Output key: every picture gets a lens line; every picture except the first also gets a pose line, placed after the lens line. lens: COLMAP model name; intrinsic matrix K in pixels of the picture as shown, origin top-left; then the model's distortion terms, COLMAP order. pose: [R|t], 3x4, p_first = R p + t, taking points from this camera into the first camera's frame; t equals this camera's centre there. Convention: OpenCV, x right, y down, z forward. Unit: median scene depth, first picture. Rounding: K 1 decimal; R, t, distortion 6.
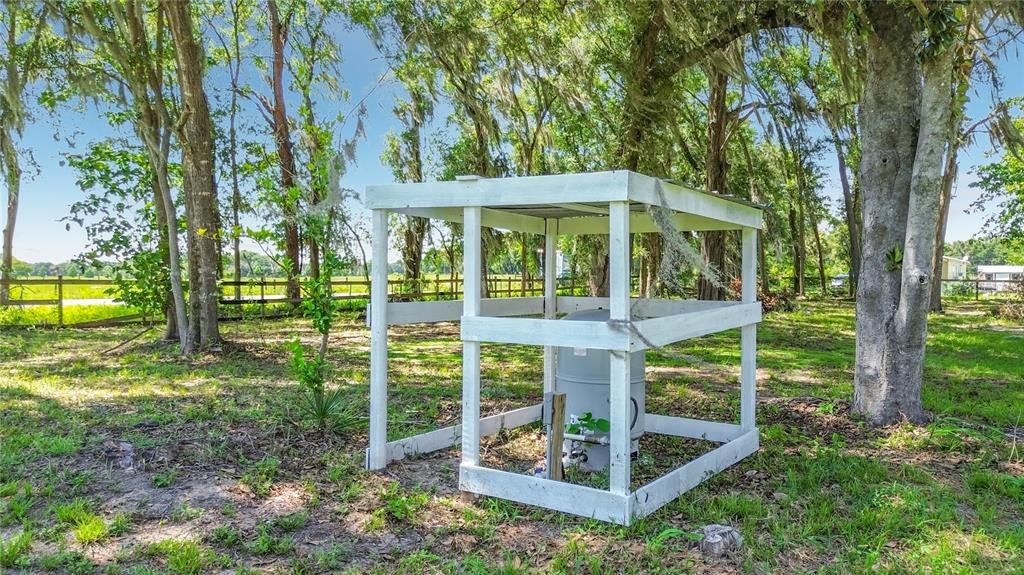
lens RADIAL K [[741.0, 0, 512.0], [0, 741.0, 287.5], [0, 0, 1]] dist [0.075823, -0.001895]
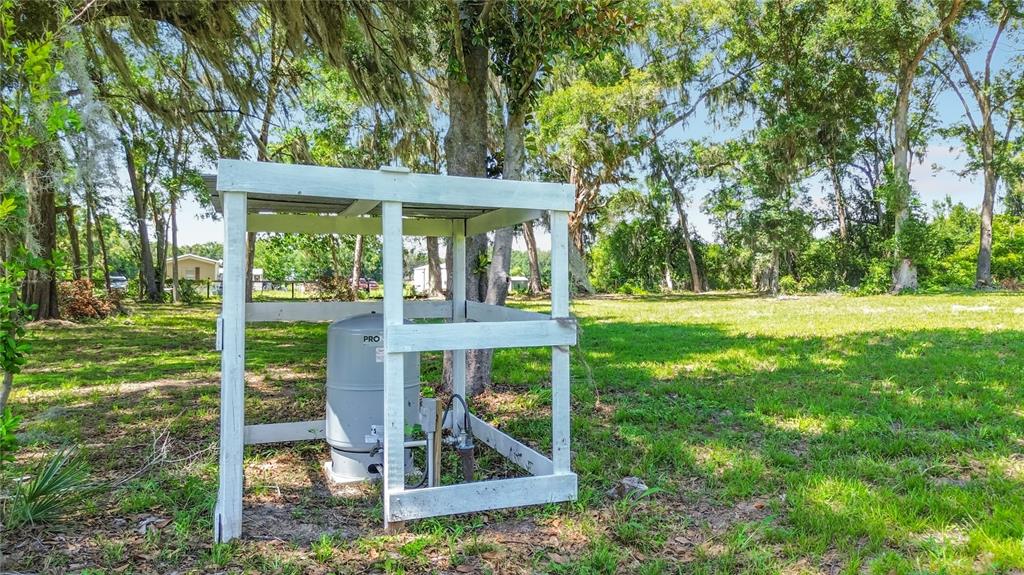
lens RADIAL K [[741.0, 0, 512.0], [0, 741.0, 287.5], [0, 0, 1]] dist [0.075823, -0.001895]
pose [[0.562708, -0.018208, 0.826455, -0.727491], [0.020209, 0.999762, 0.008266, -0.010841], [-0.826409, 0.012051, 0.562942, 0.387242]]
